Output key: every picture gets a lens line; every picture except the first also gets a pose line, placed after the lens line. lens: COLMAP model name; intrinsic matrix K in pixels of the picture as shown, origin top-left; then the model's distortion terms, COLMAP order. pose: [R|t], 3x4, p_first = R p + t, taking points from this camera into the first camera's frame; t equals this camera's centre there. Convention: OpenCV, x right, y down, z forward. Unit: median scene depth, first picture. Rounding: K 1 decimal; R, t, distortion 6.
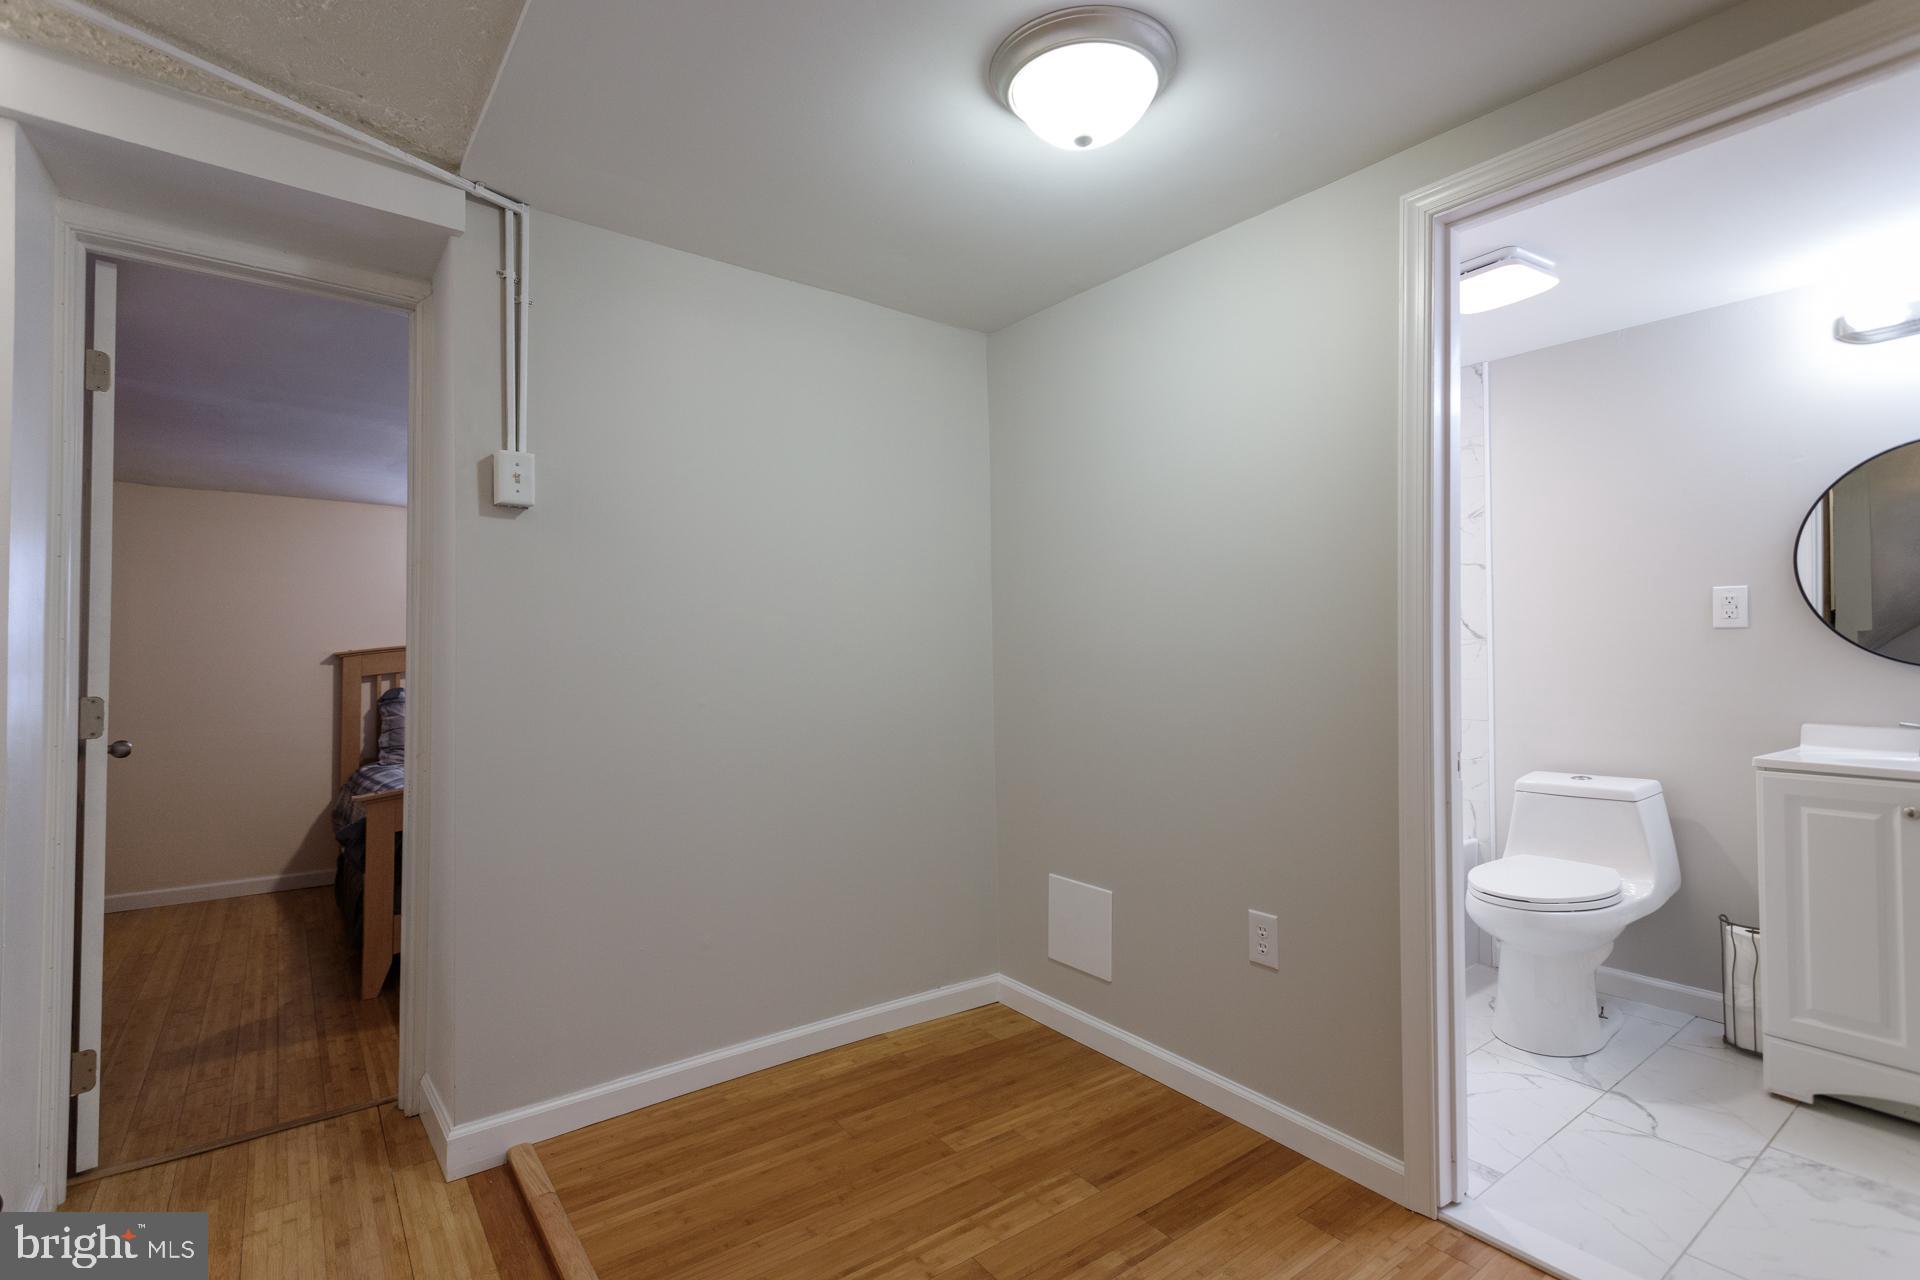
lens RADIAL K [[900.2, 0, 949.3], [0, 900.2, 640.2], [0, 0, 1]] dist [0.019783, -0.000082]
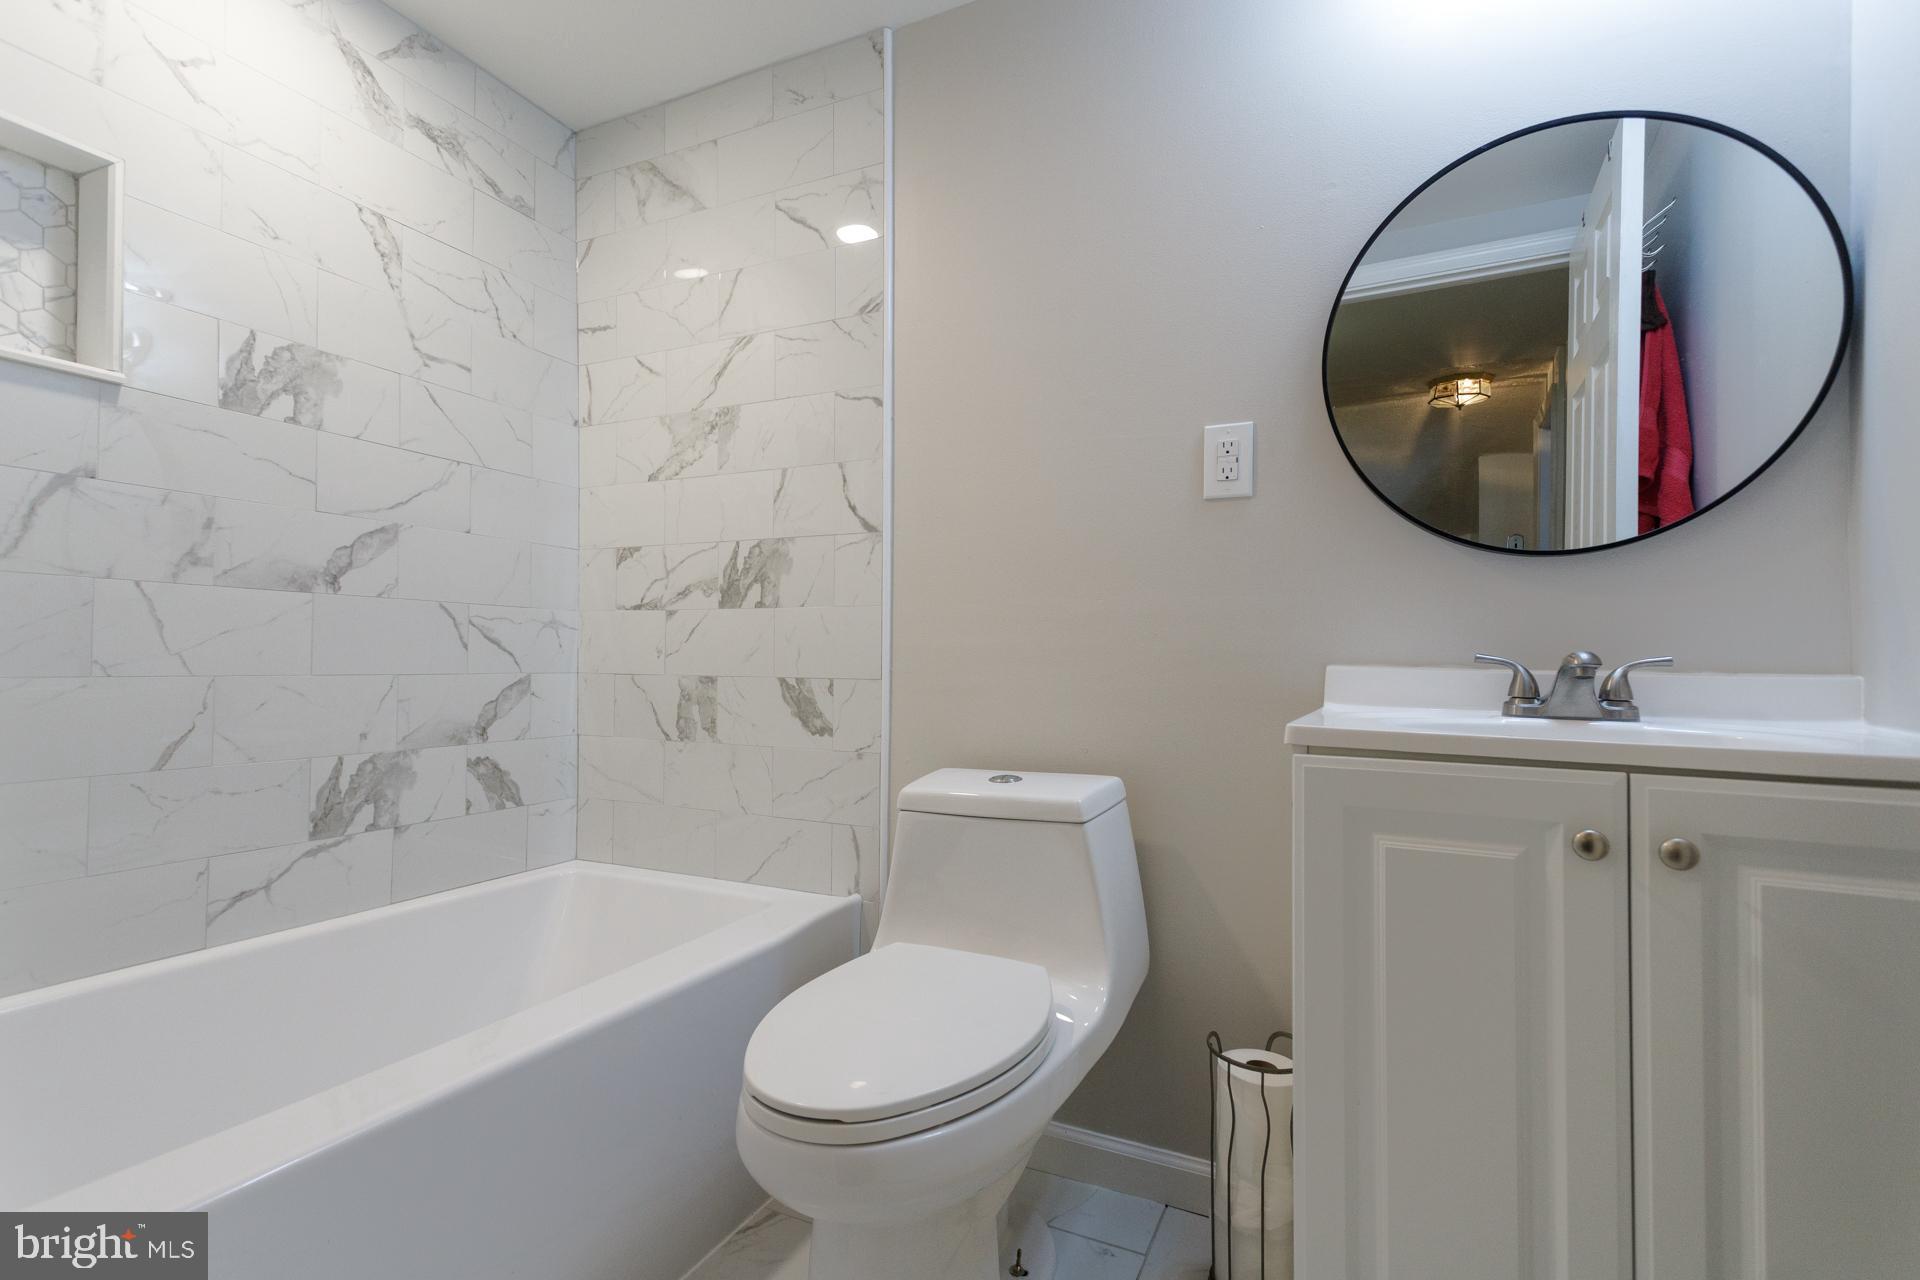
lens RADIAL K [[900.2, 0, 949.3], [0, 900.2, 640.2], [0, 0, 1]] dist [0.019783, -0.000082]
pose [[0.894630, 0.017909, 0.446449, 0.459131], [-0.018051, 0.999829, -0.003934, 0.078813], [-0.446443, -0.004539, 0.894800, 0.583139]]
